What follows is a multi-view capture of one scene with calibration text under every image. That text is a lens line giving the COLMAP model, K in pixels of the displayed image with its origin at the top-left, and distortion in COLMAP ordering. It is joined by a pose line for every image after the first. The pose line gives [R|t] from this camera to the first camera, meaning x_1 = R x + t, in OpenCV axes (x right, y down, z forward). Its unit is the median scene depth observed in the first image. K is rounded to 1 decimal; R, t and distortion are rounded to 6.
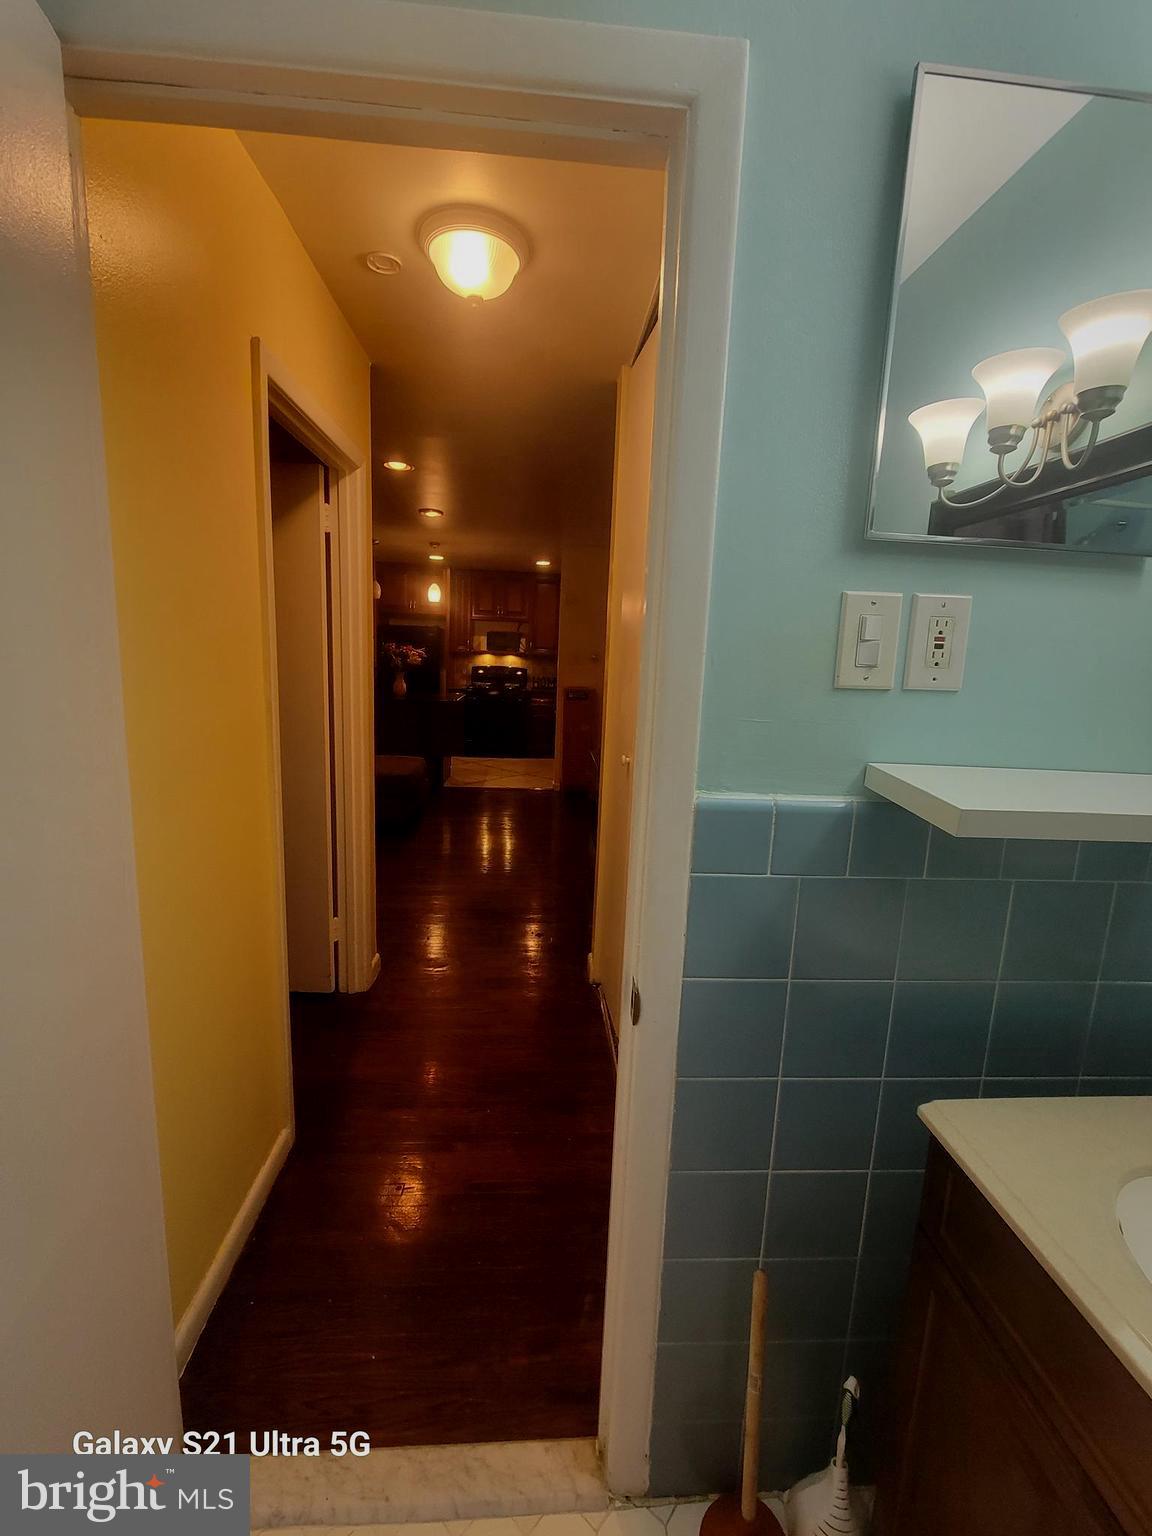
lens RADIAL K [[624.4, 0, 572.3], [0, 624.4, 762.7], [0, 0, 1]] dist [-0.002356, -0.000592]
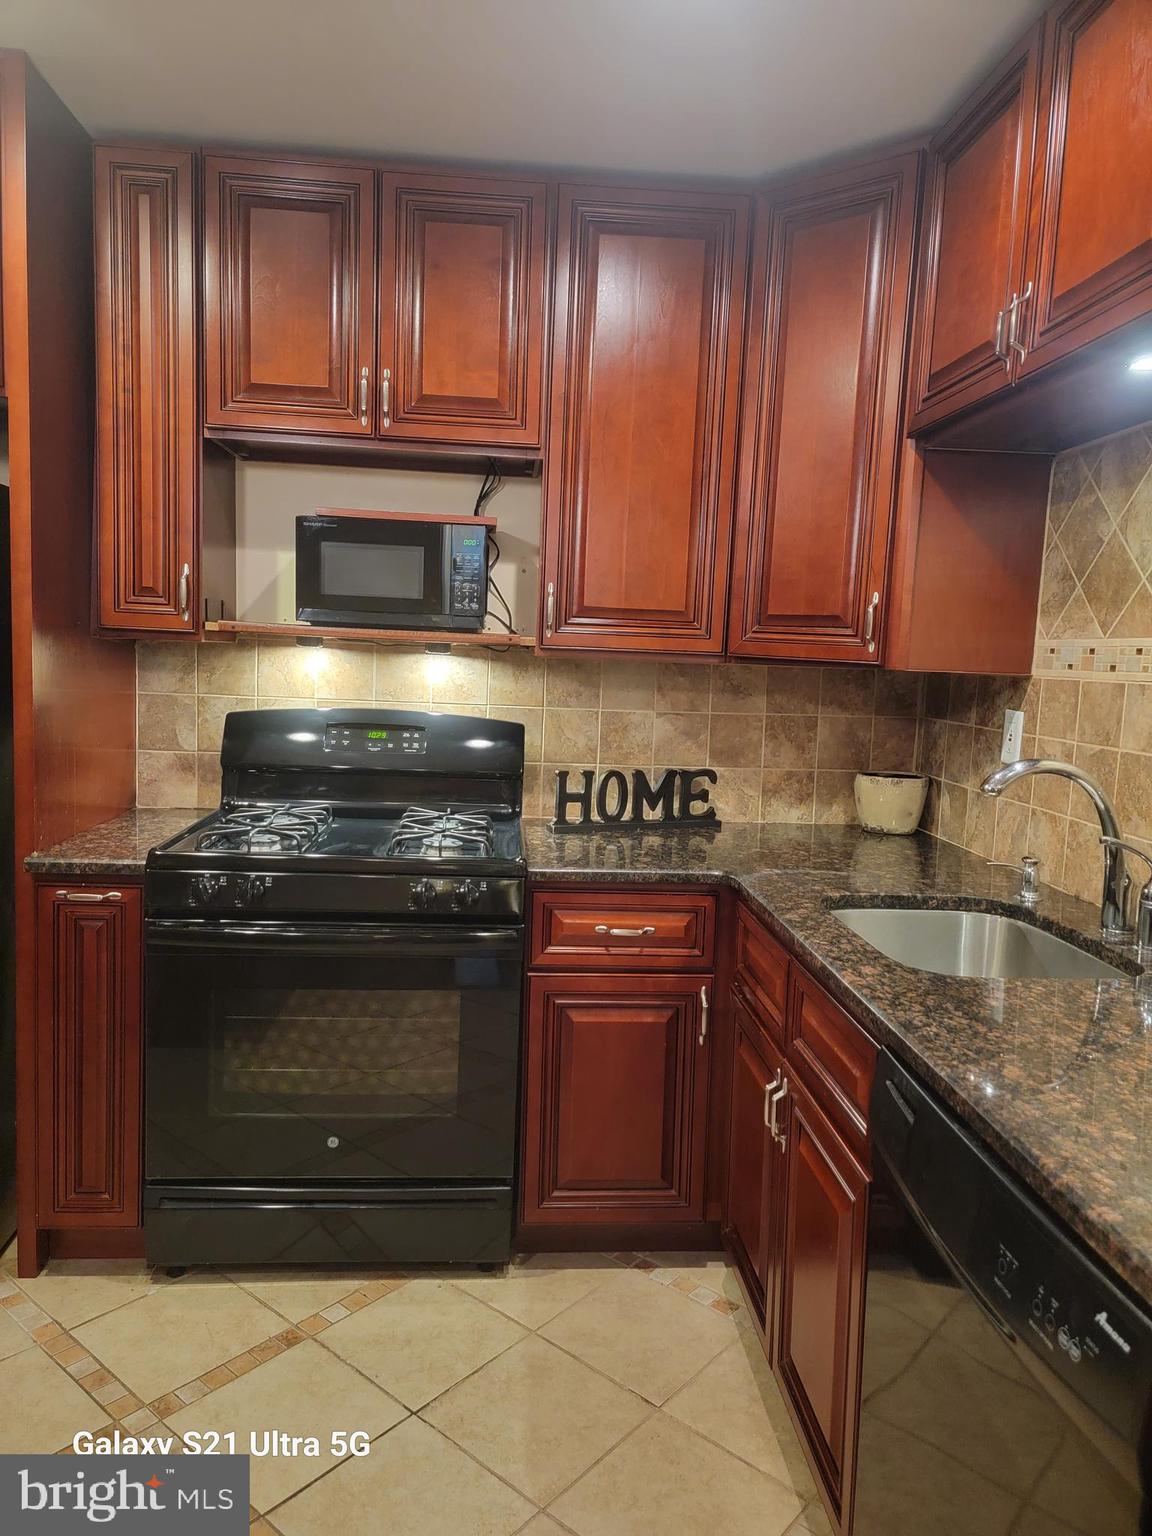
lens RADIAL K [[1073.3, 0, 577.8], [0, 1073.3, 767.9], [0, 0, 1]] dist [0.001159, 0.000191]
pose [[0.999969, 0.006072, 0.005105, -0.059688], [-0.005769, 0.998329, -0.057502, -0.121926], [-0.005446, 0.057470, 0.998332, 0.693089]]
